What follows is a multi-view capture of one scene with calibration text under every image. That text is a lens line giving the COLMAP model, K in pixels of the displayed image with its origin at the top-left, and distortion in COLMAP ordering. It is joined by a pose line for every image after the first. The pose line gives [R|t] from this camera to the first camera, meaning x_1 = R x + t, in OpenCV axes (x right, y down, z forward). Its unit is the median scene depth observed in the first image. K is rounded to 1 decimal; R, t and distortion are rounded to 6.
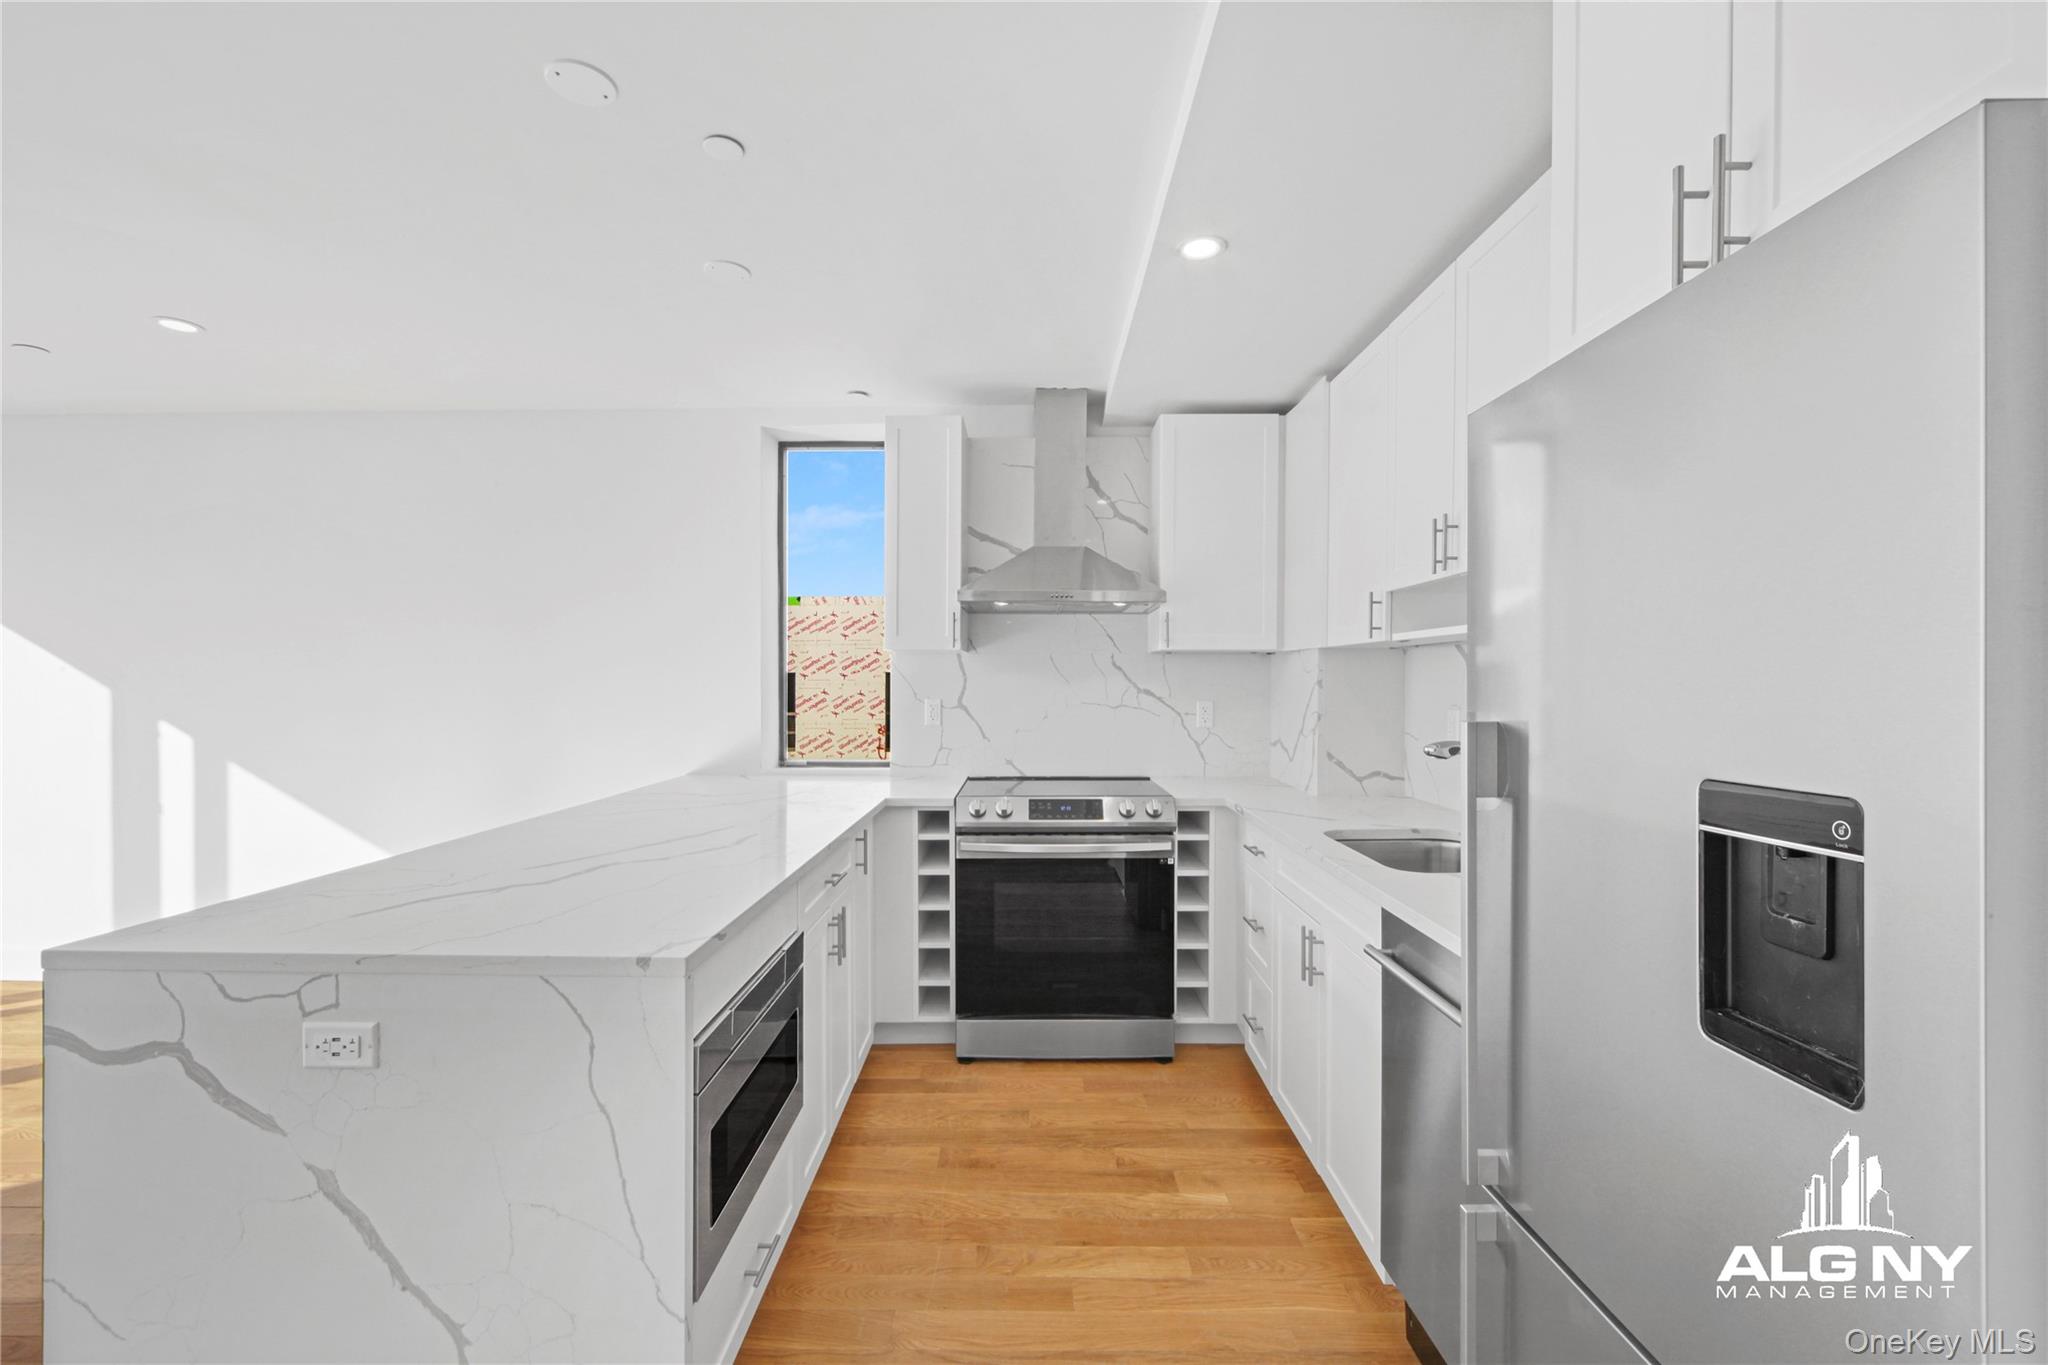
lens RADIAL K [[825.8, 0, 999.1], [0, 825.8, 698.8], [0, 0, 1]] dist [-0.012262, 0.001986]
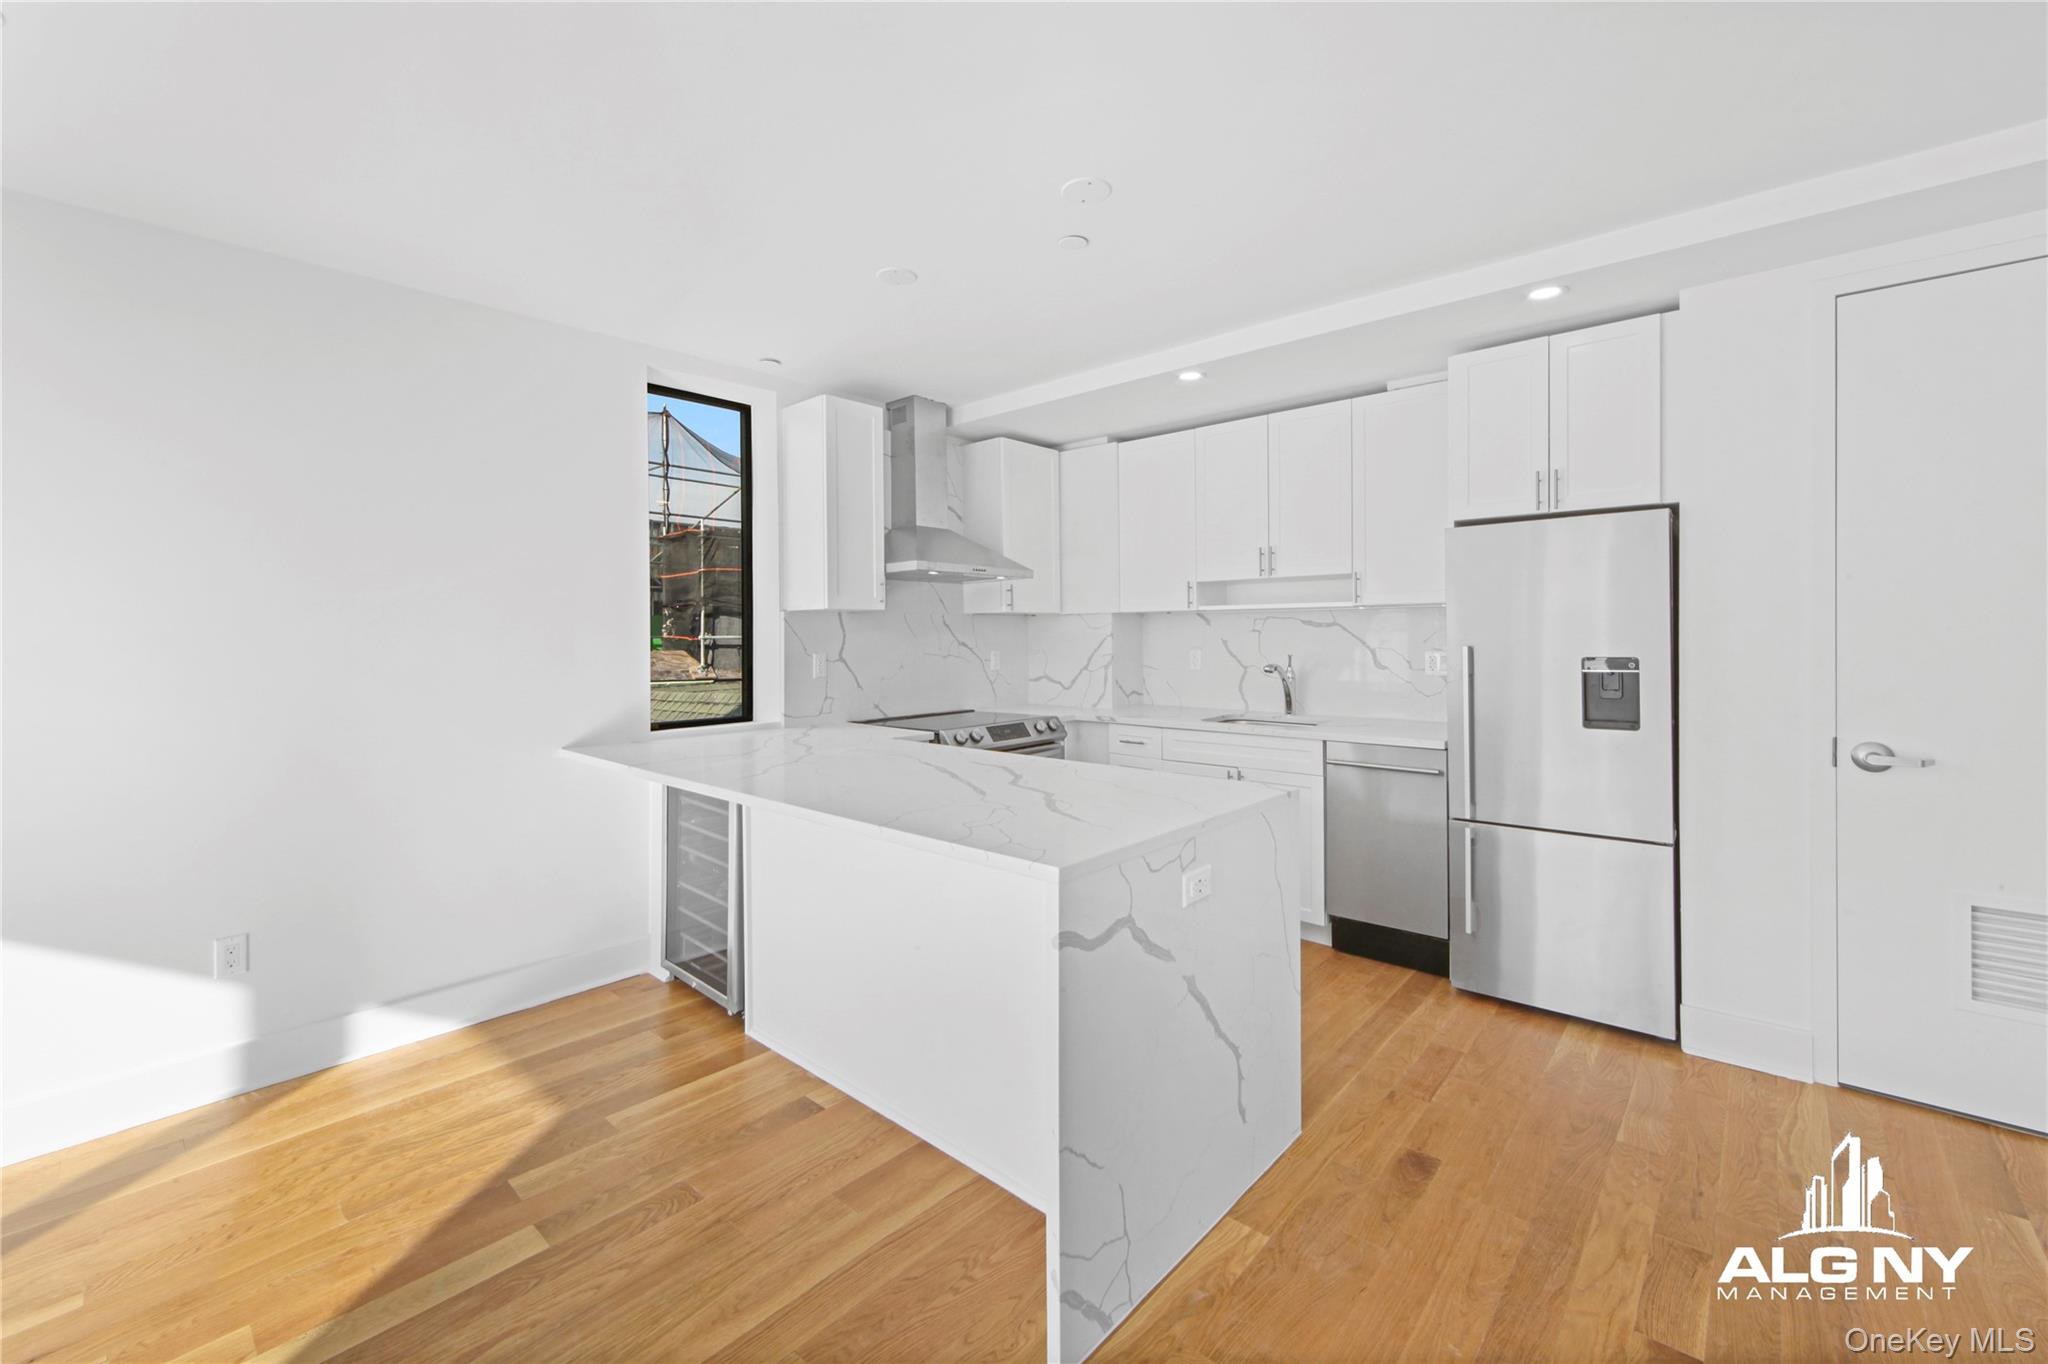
lens RADIAL K [[859.2, 0, 959.9], [0, 859.2, 629.4], [0, 0, 1]] dist [-0.002850, 0.000664]
pose [[0.680465, -0.003756, 0.732771, -0.984206], [0.025993, 0.999481, -0.019014, -0.007012], [-0.732320, 0.031985, 0.680209, 0.111992]]
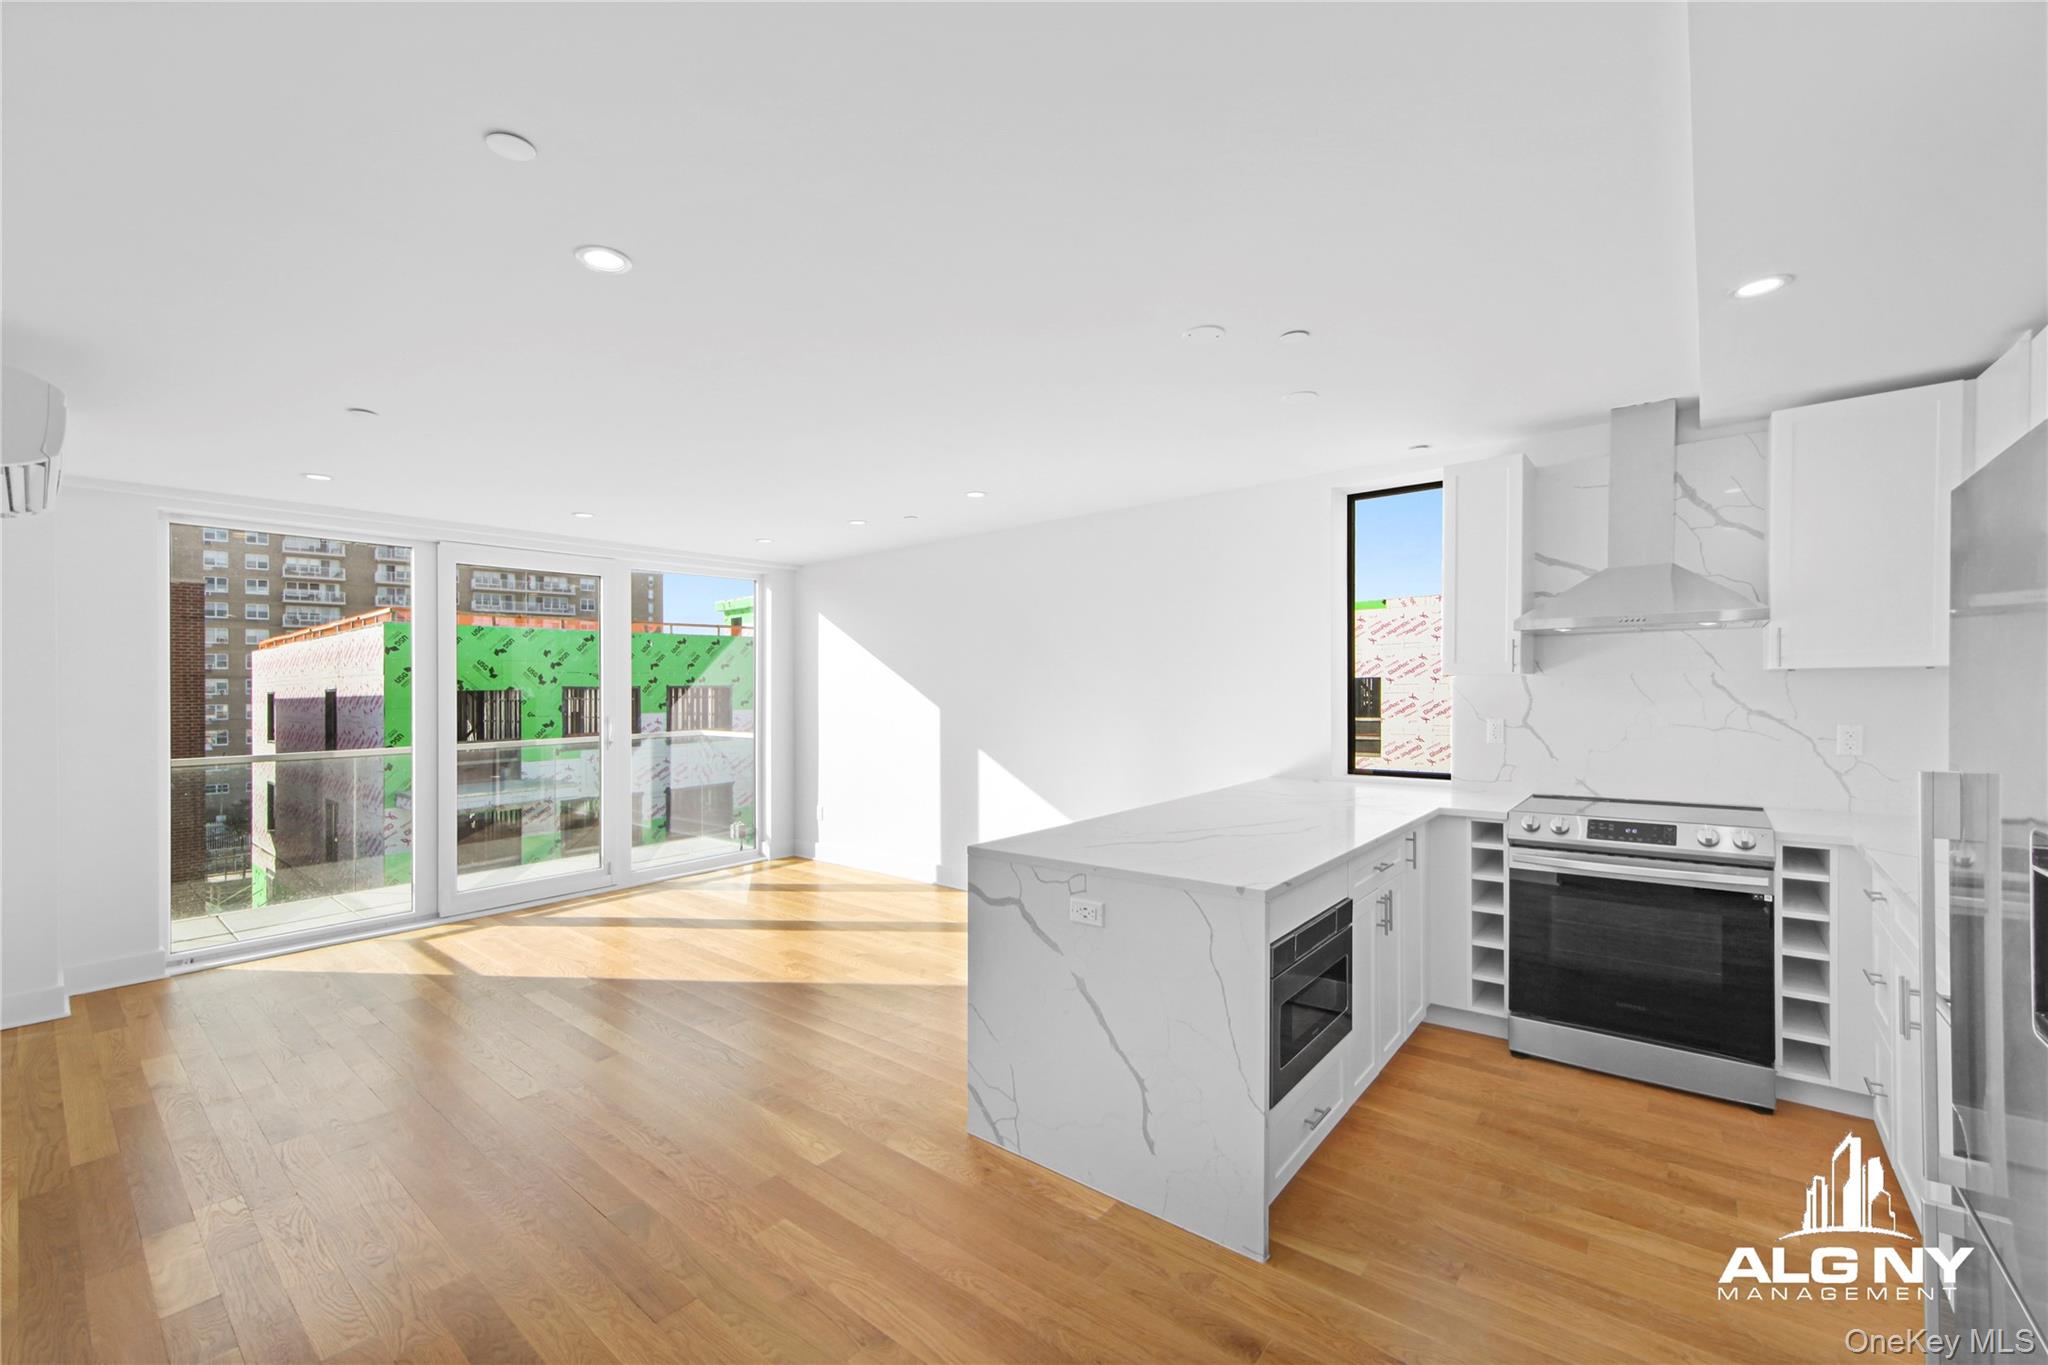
lens RADIAL K [[825.8, 0, 1022.0], [0, 825.8, 686.2], [0, 0, 1]] dist [-0.012262, 0.001986]
pose [[0.791283, -0.009624, -0.611375, 0.108265], [-0.000961, 0.999855, -0.016982, -0.029211], [0.611450, 0.014025, 0.791159, -0.268236]]
